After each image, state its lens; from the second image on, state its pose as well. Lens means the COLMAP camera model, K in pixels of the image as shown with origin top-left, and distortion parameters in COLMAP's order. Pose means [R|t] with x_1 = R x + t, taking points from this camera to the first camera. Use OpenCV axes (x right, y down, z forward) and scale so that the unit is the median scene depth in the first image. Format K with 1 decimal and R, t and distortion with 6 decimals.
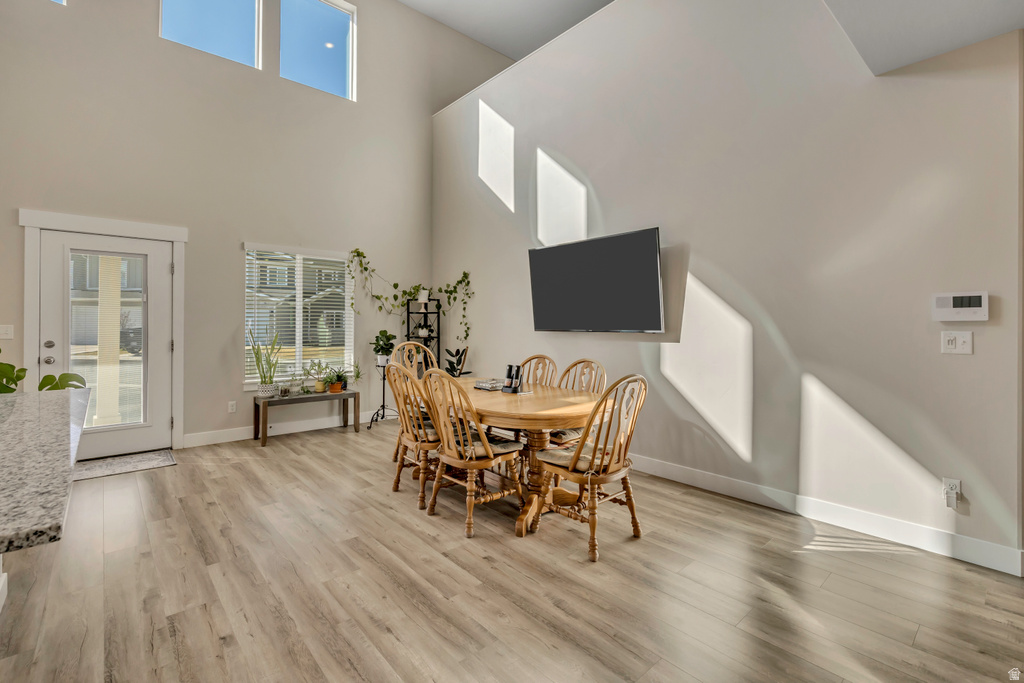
lens RADIAL K [[461.1, 0, 514.4], [0, 461.1, 321.9], [0, 0, 1]] dist [-0.001401, 0.000918]
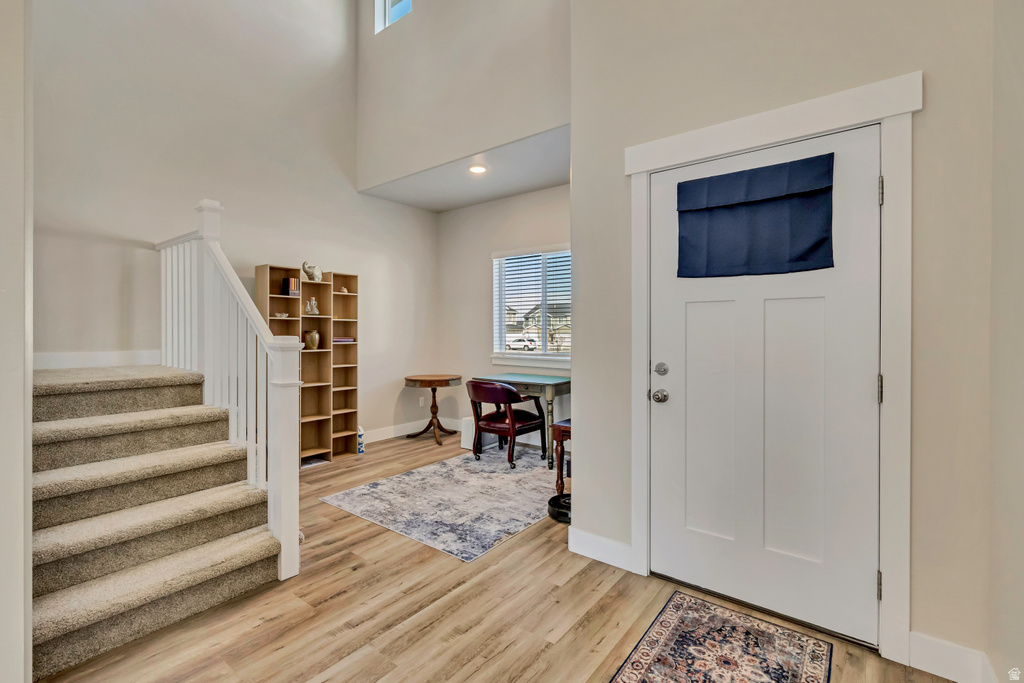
lens RADIAL K [[461.1, 0, 512.3], [0, 461.1, 335.1], [0, 0, 1]] dist [-0.001401, 0.000918]
pose [[0.198499, -0.001204, -0.980100, -0.324992], [0.002318, 0.999997, -0.000759, 0.004193], [0.980098, -0.002121, 0.198501, 0.478980]]
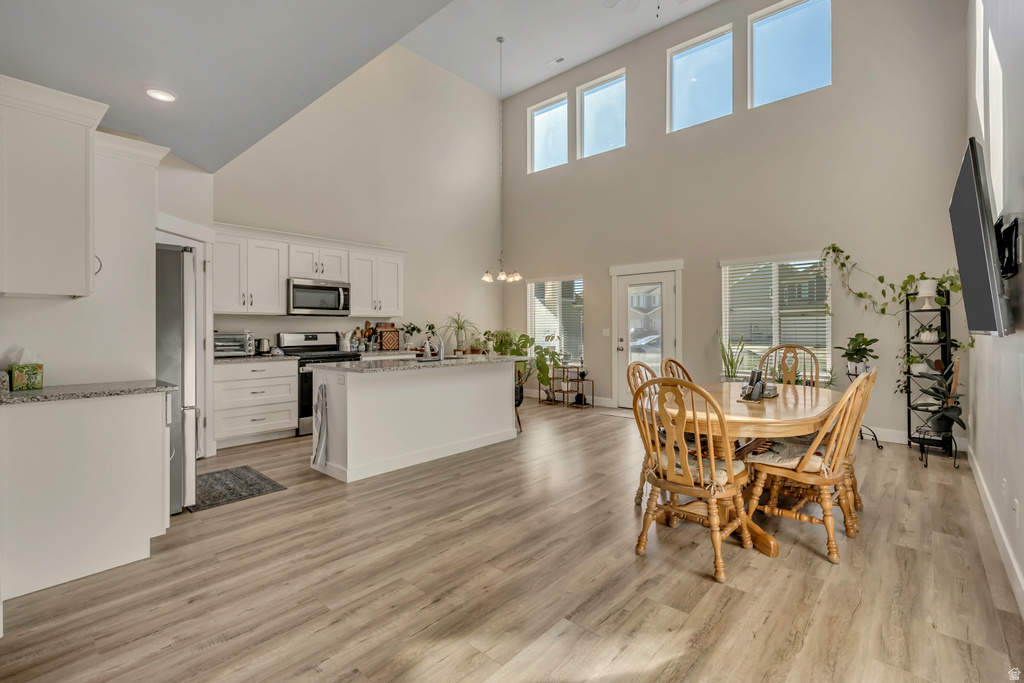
lens RADIAL K [[461.1, 0, 514.3], [0, 461.1, 336.9], [0, 0, 1]] dist [-0.001401, 0.000918]
pose [[0.113750, 0.010007, -0.993459, 0.493118], [0.008497, 0.999903, 0.011045, 0.009581], [0.993473, -0.009698, 0.113654, 0.262497]]
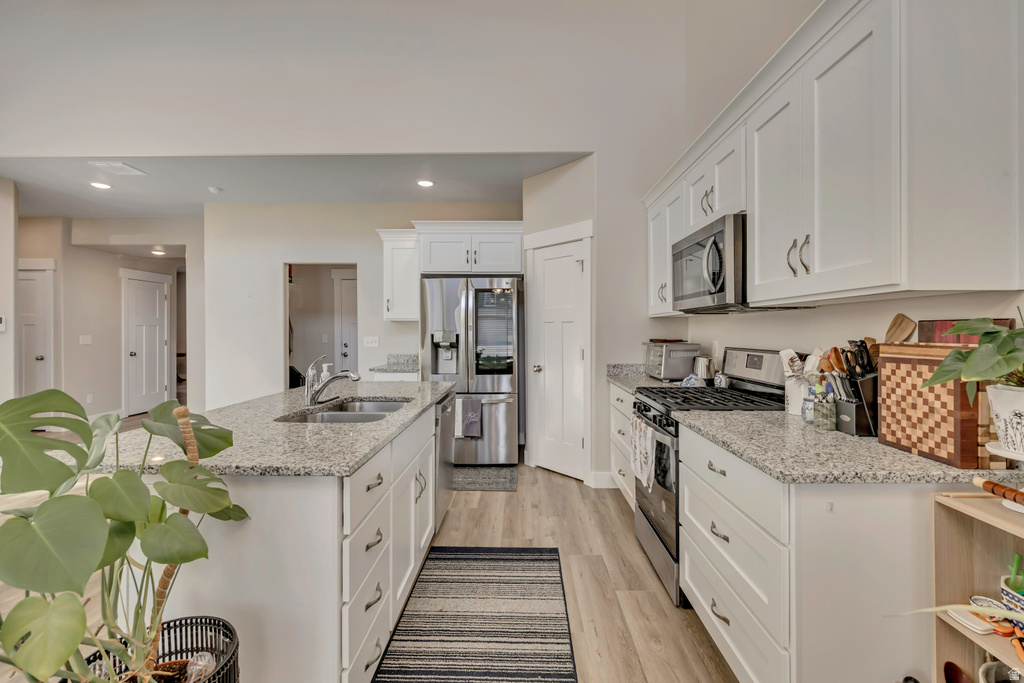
lens RADIAL K [[461.1, 0, 513.5], [0, 461.1, 331.0], [0, 0, 1]] dist [-0.001401, 0.000918]
pose [[-0.732038, -0.006992, 0.681228, -0.700728], [-0.008295, 0.999965, 0.001350, -0.008828], [-0.681213, -0.004663, -0.732070, 0.400356]]
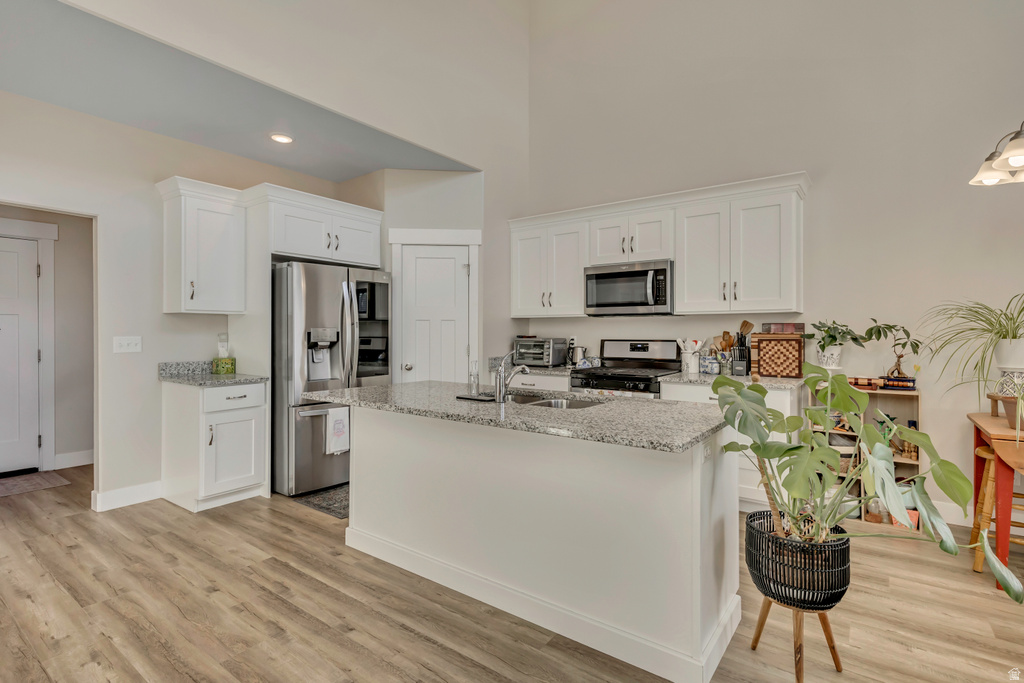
lens RADIAL K [[498.1, 0, 516.4], [0, 498.1, 337.7], [0, 0, 1]] dist [0.002629, -0.000626]
pose [[-0.978839, -0.004567, -0.204582, -0.233091], [-0.005373, 0.999980, 0.003385, 0.002347], [0.204563, 0.004412, -0.978844, 0.638493]]
